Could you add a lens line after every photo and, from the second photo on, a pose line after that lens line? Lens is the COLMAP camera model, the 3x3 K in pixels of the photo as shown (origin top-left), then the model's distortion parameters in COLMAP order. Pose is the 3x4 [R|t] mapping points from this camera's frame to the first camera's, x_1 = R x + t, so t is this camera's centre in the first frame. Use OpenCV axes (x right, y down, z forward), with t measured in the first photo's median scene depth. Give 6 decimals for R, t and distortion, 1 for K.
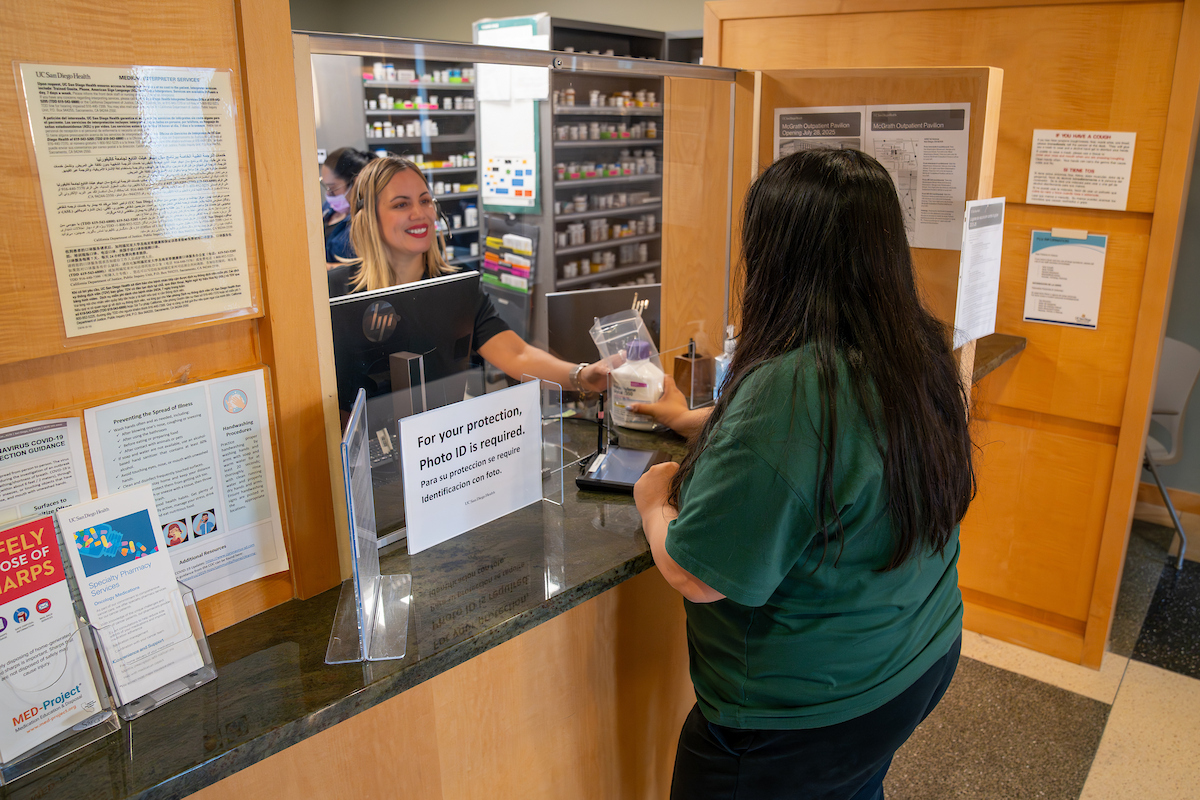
lens RADIAL K [[912.5, 0, 658.3], [0, 912.5, 383.8], [0, 0, 1]] dist [-0.131437, 0.094316]
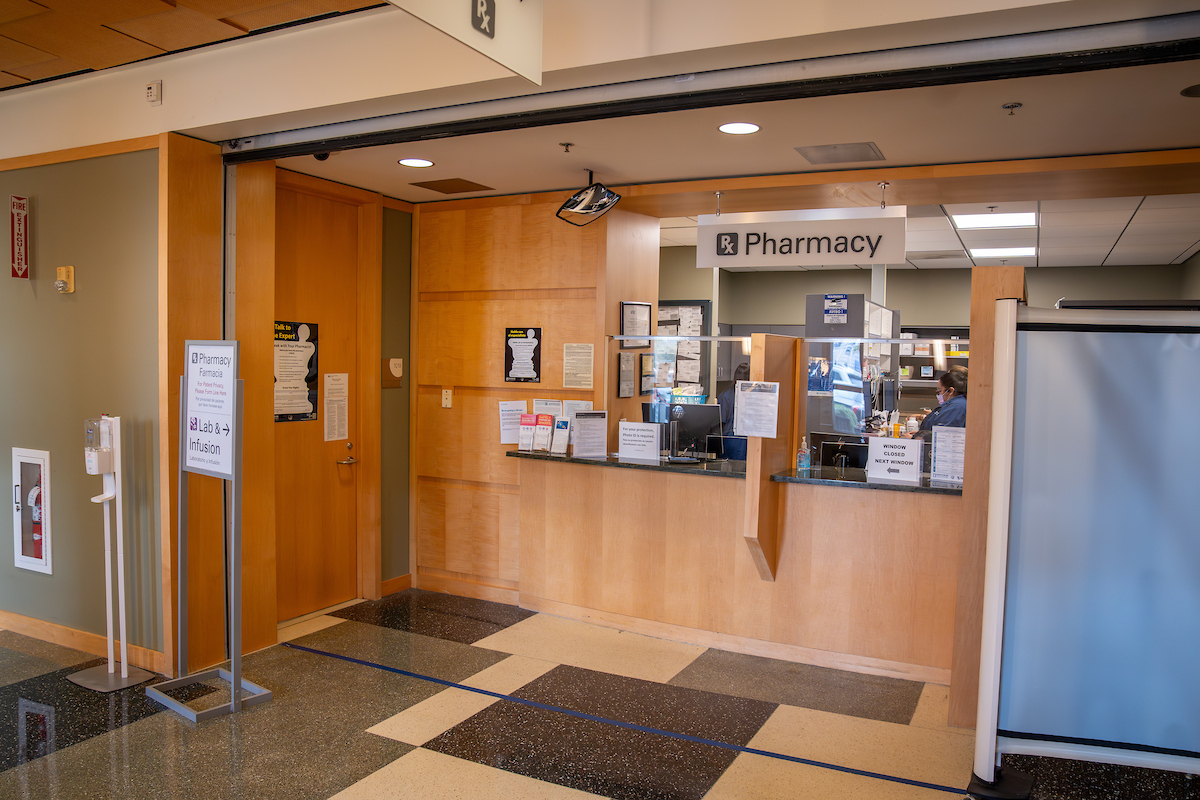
lens RADIAL K [[891.5, 0, 617.1], [0, 891.5, 415.2], [0, 0, 1]] dist [-0.112347, 0.001877]
pose [[0.174799, 0.053132, -0.983170, 1.845118], [-0.296516, 0.955027, -0.001107, 0.009009], [0.938895, 0.291719, 0.182692, 0.102019]]
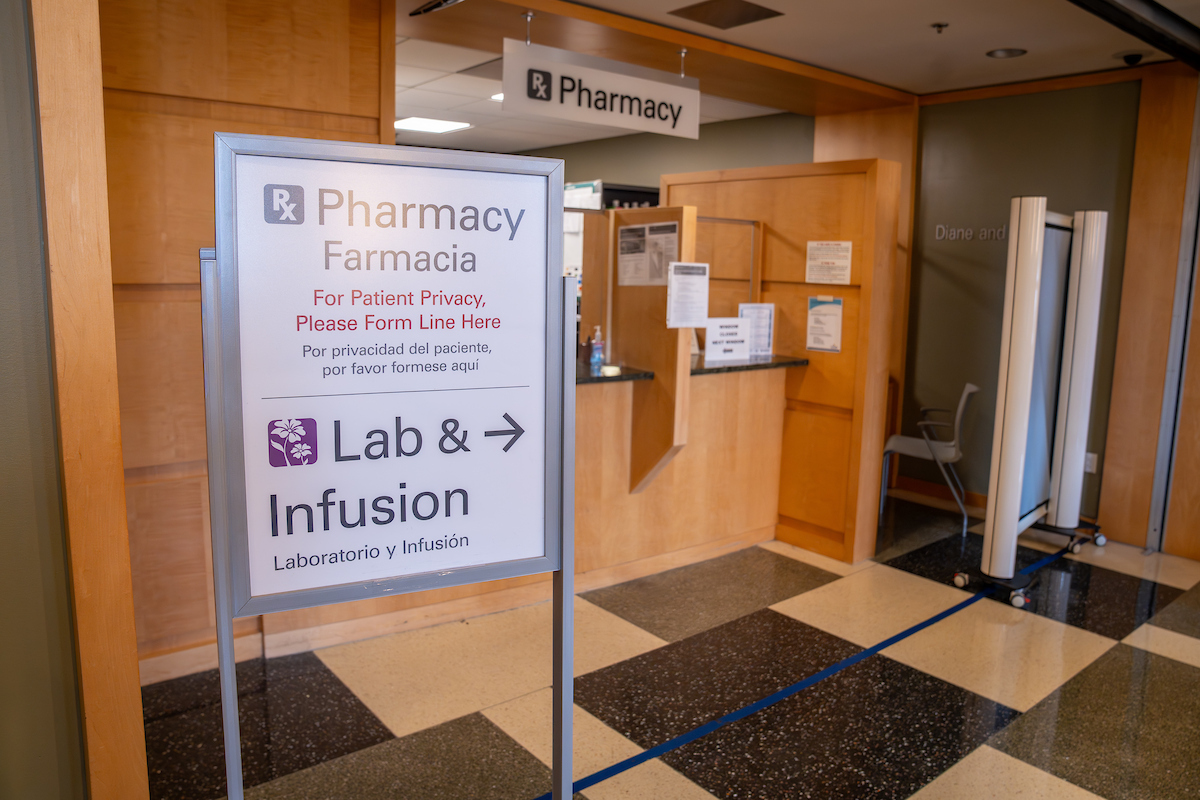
lens RADIAL K [[859.3, 0, 621.3], [0, 859.3, 380.1], [0, 0, 1]] dist [-0.138259, 0.111064]
pose [[0.969451, 0.046180, -0.240897, 0.470026], [-0.082132, 0.986538, -0.141409, 0.257983], [0.231124, 0.156875, 0.960194, -0.680896]]
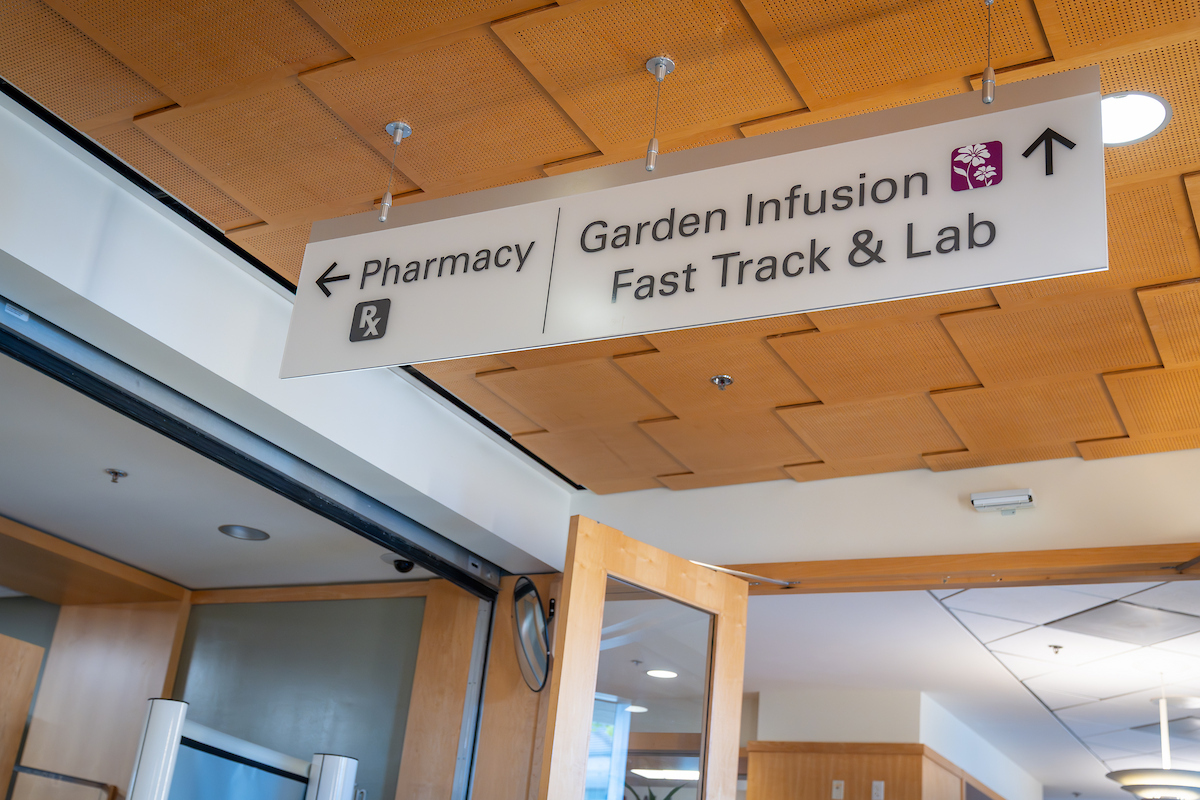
lens RADIAL K [[1389.9, 0, 600.0], [0, 1389.9, 400.0], [0, 0, 1]] dist [0.004298, -0.011098]
pose [[0.986106, 0.138552, 0.091641, 1.095288], [-0.050860, 0.776989, -0.627457, 0.455931], [-0.158140, 0.614078, 0.773240, -0.857472]]
